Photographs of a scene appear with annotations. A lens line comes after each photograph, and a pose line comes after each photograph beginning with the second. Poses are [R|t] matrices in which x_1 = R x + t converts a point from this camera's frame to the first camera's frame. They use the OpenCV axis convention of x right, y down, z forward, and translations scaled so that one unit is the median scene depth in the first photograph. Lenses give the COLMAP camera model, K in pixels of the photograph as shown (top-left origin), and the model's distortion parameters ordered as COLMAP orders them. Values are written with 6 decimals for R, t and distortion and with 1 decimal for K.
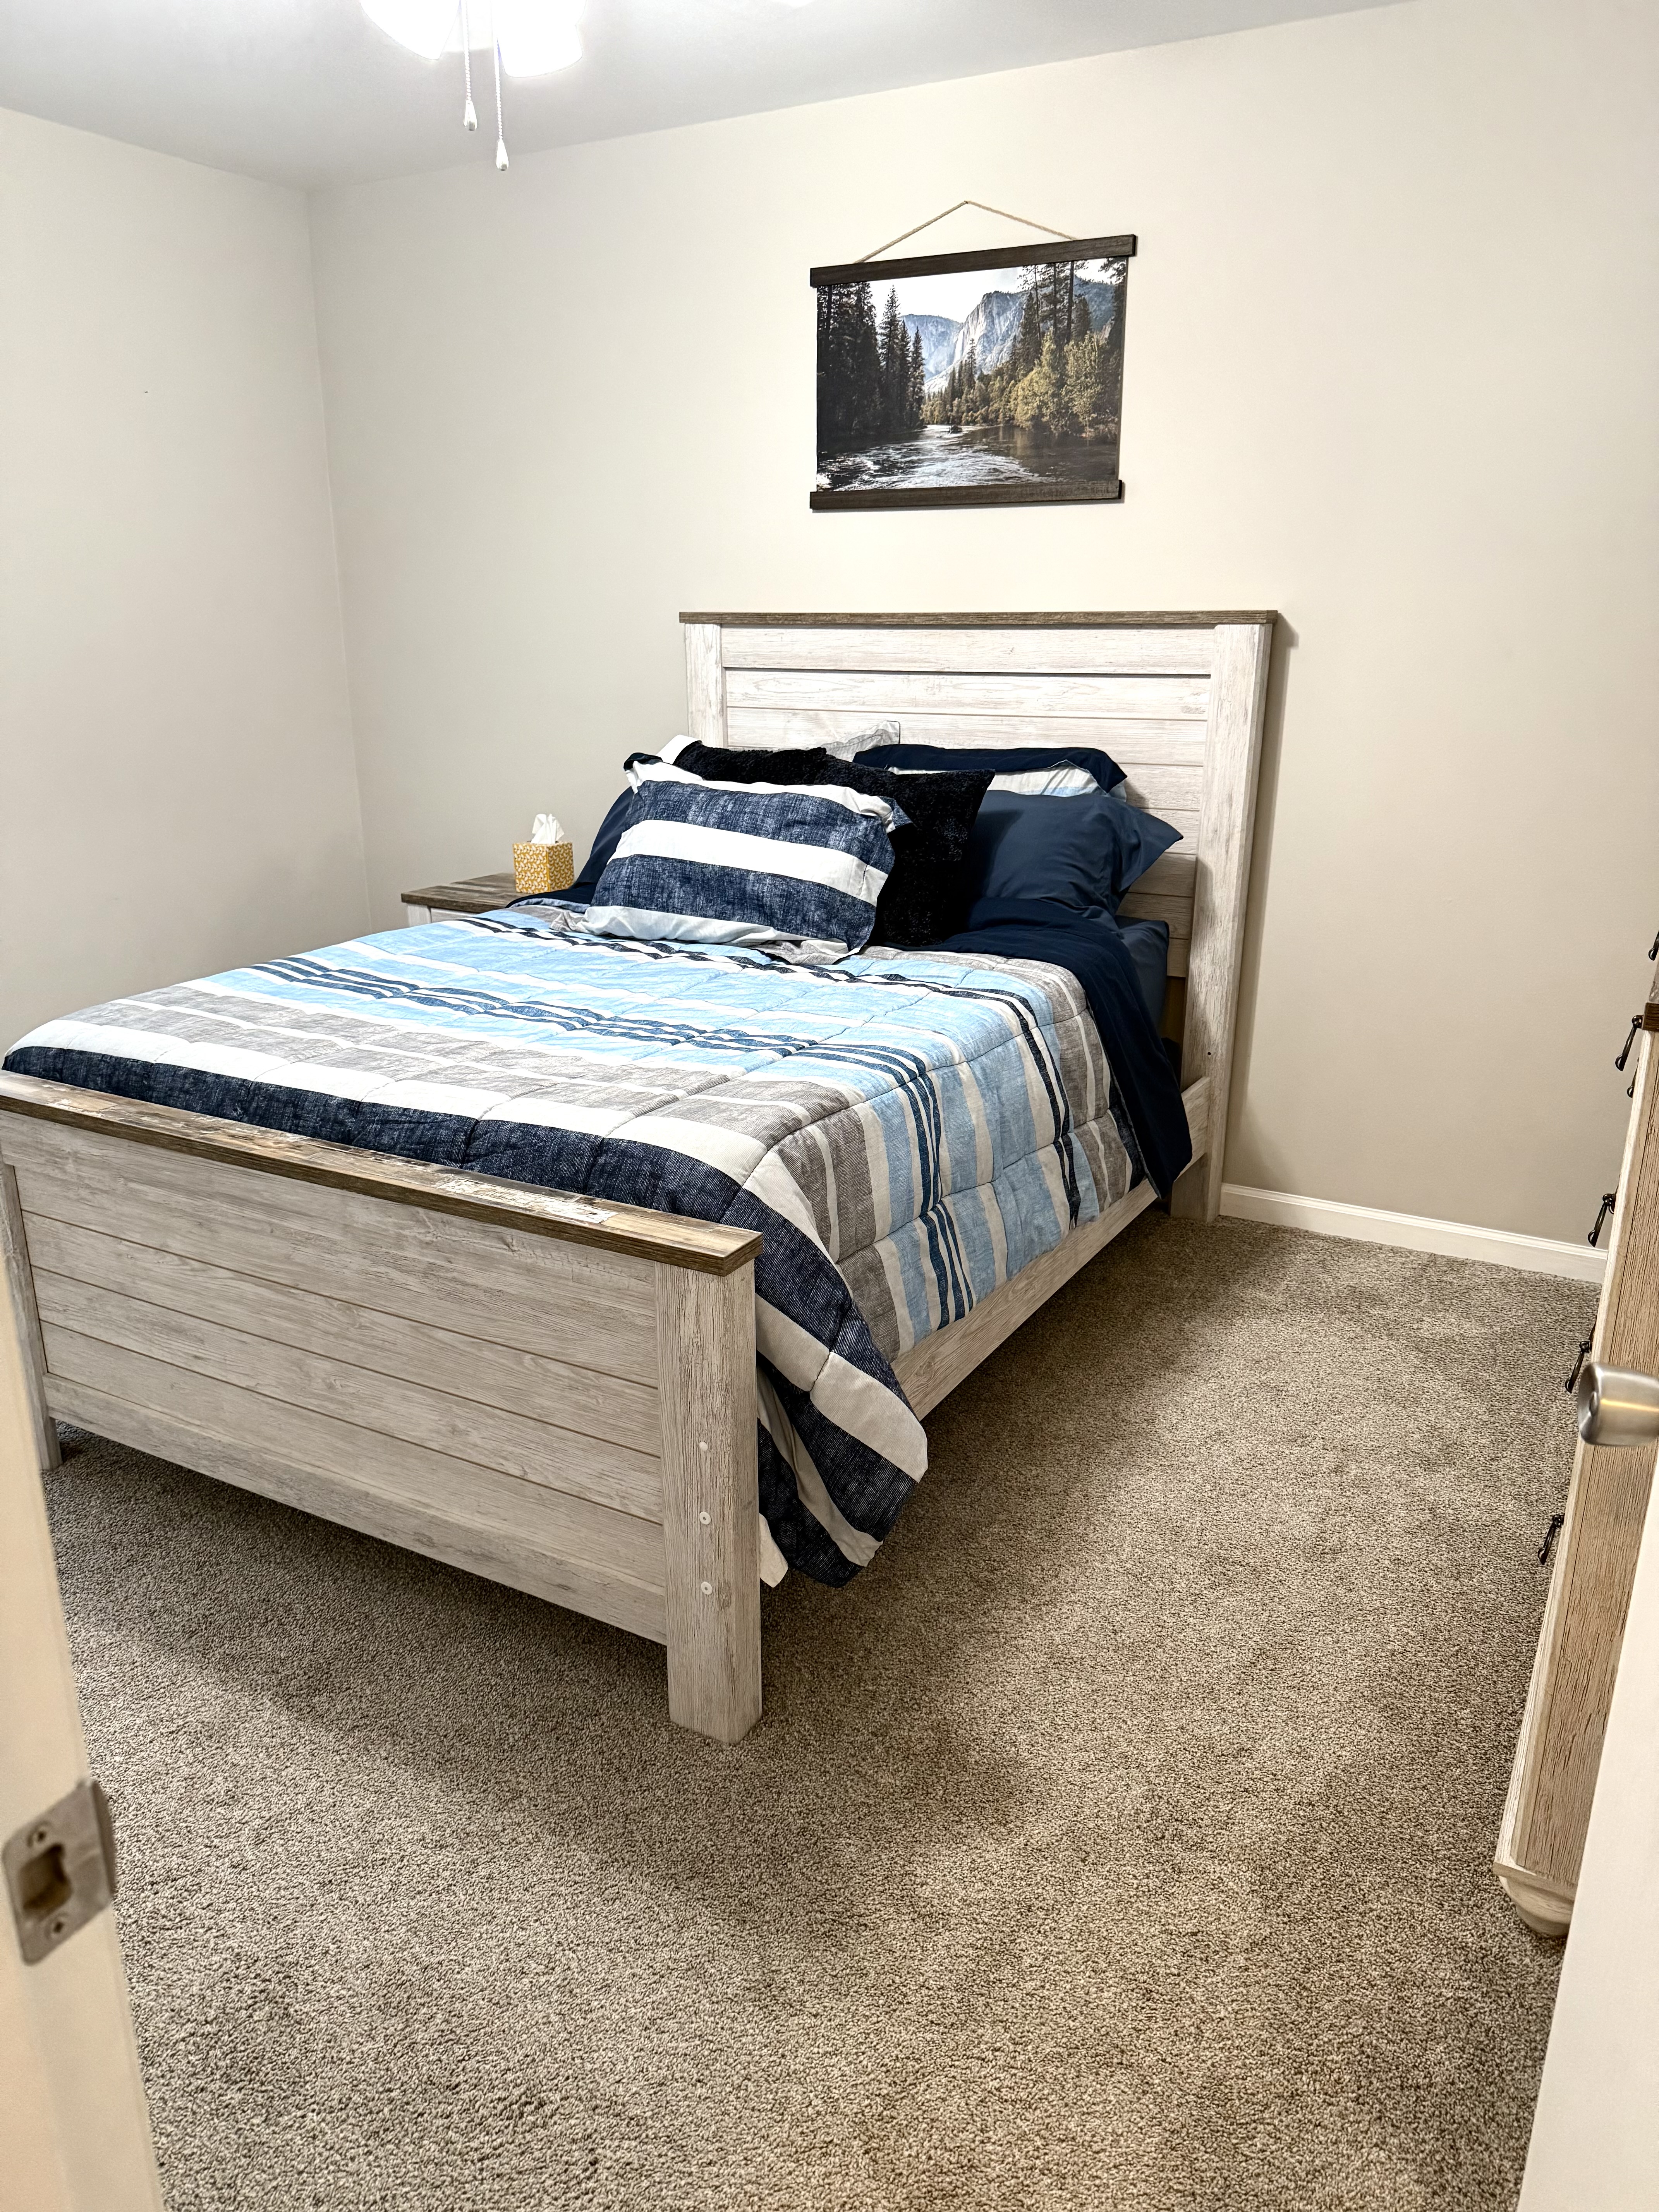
lens RADIAL K [[1569.6, 0, 829.5], [0, 1569.6, 1106.0], [0, 0, 1]] dist [0.163116, -0.314197]
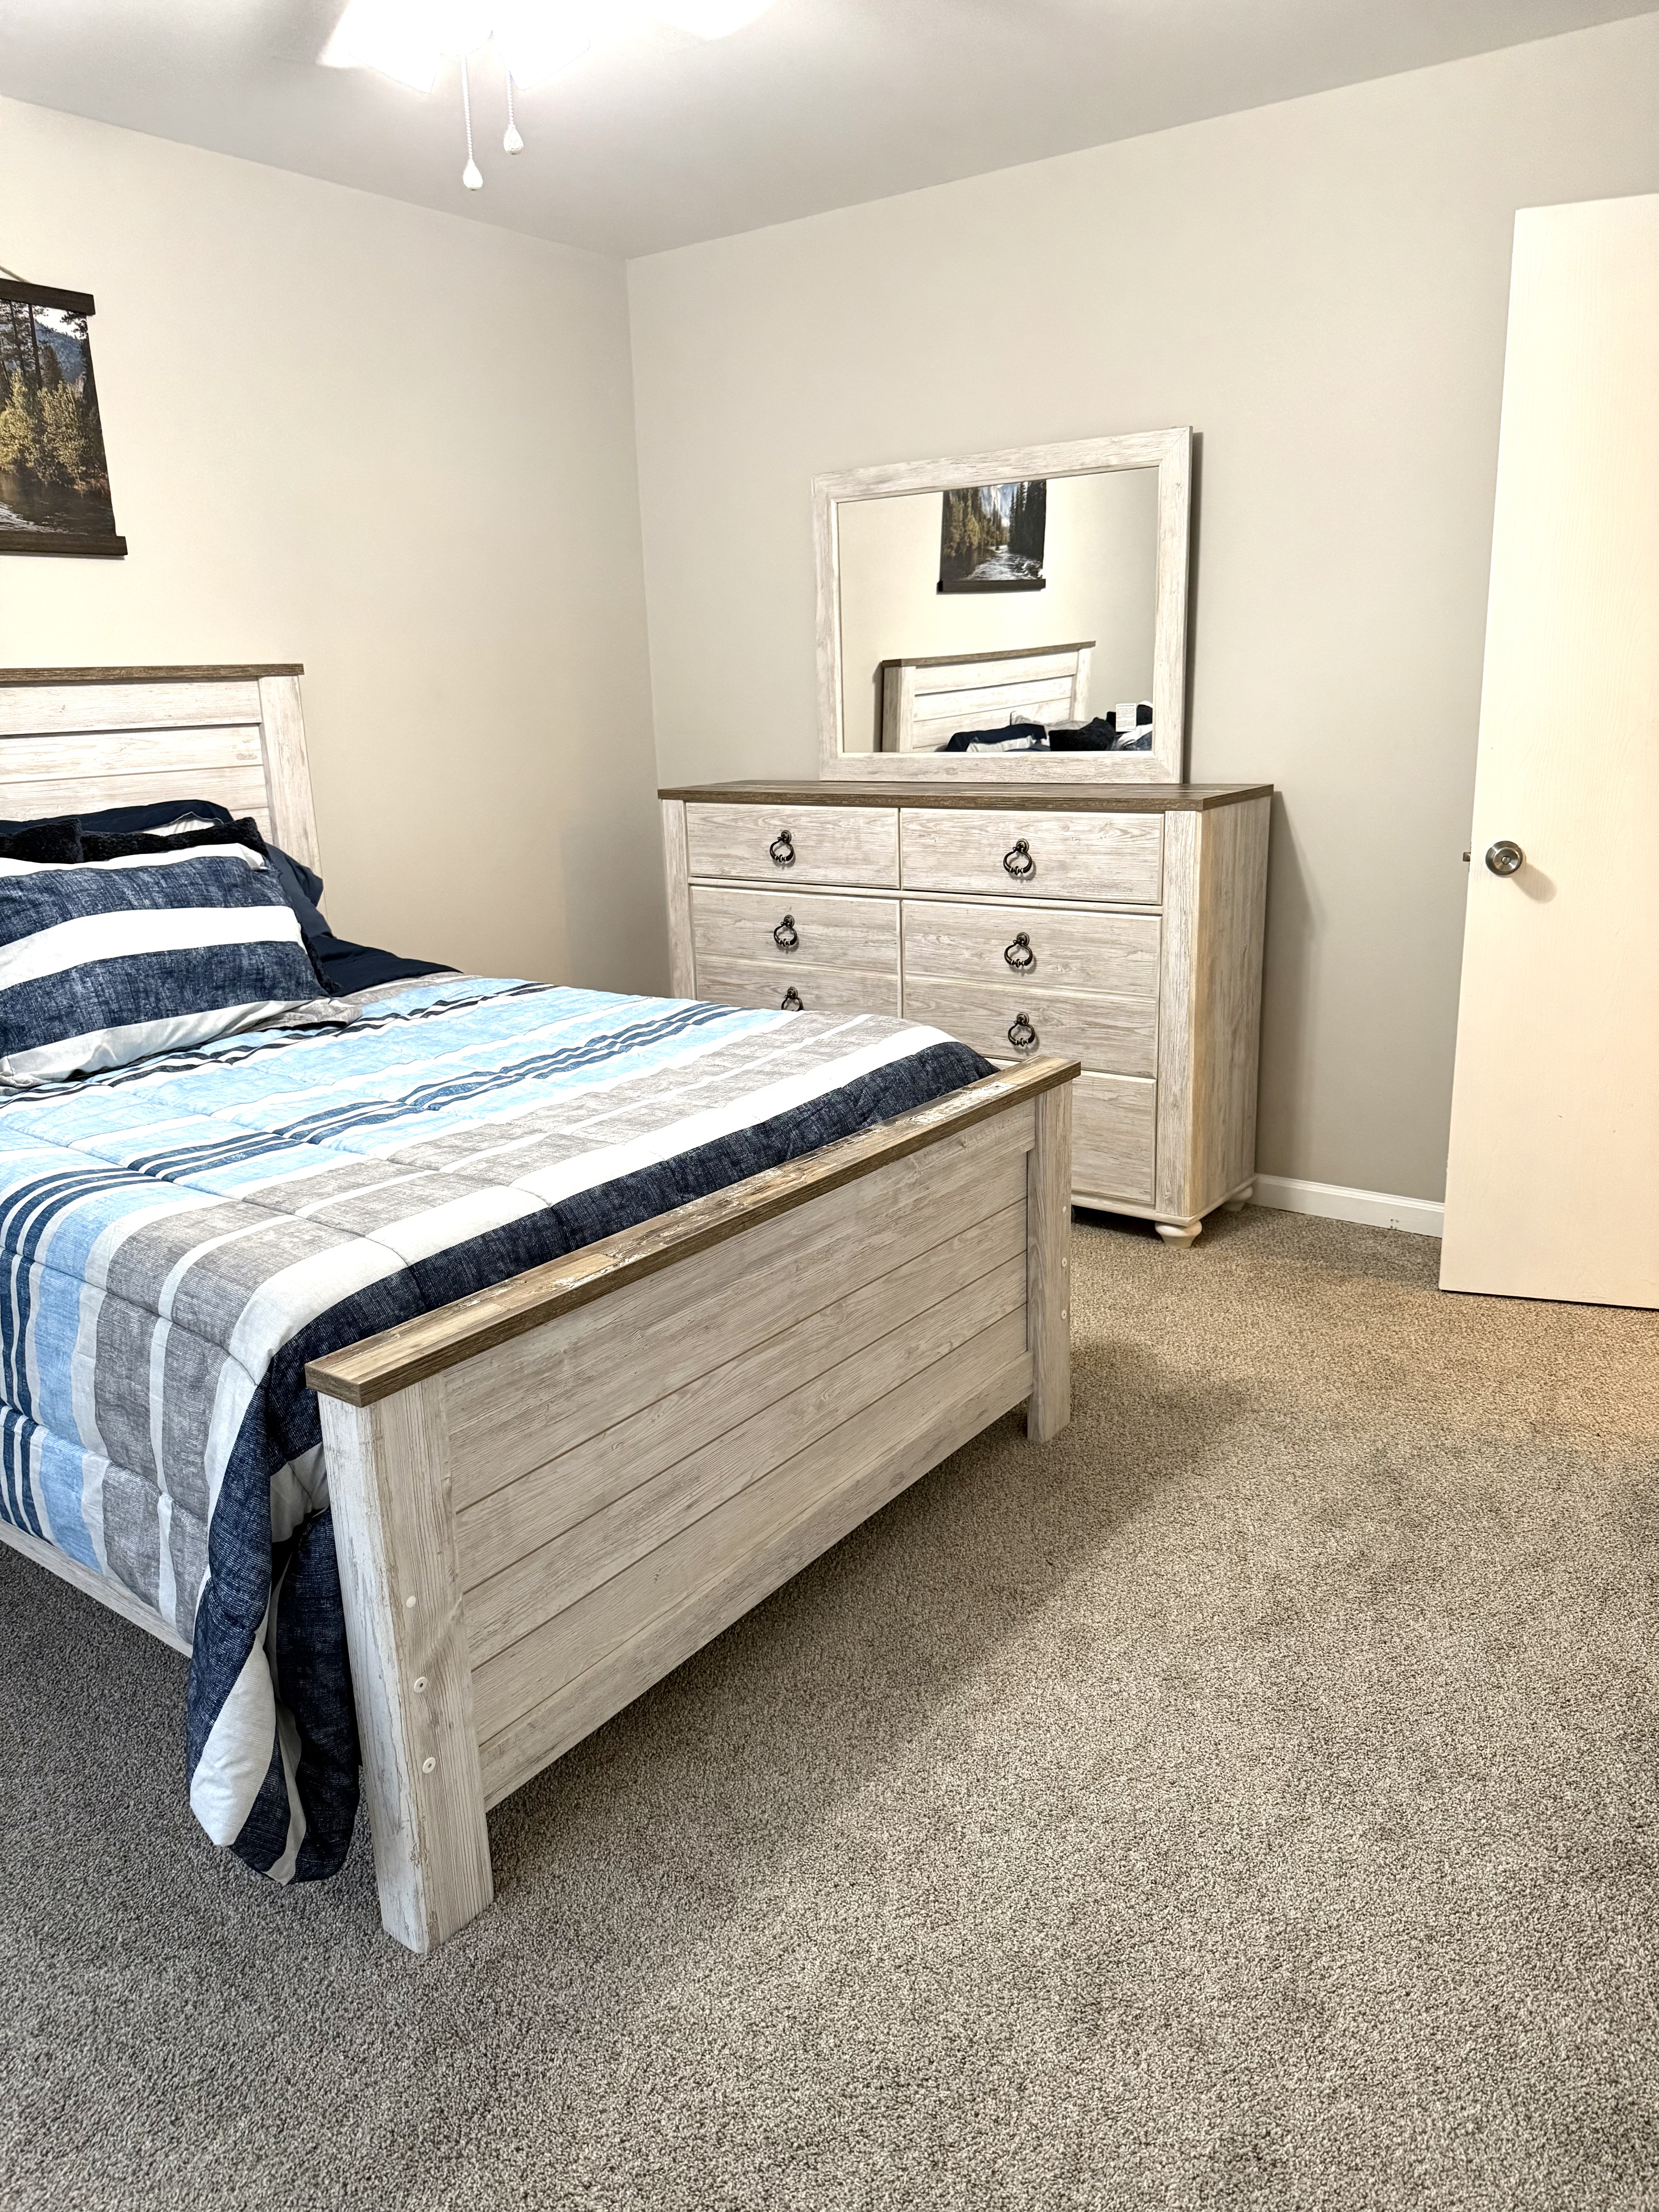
lens RADIAL K [[1551.9, 0, 828.0], [0, 1551.9, 1090.6], [0, 0, 1]] dist [0.070194, -0.081778]
pose [[0.119292, -0.259548, 0.958334, -0.860940], [0.324104, 0.922531, 0.209507, -0.149506], [-0.938470, 0.285607, 0.194171, 0.543001]]
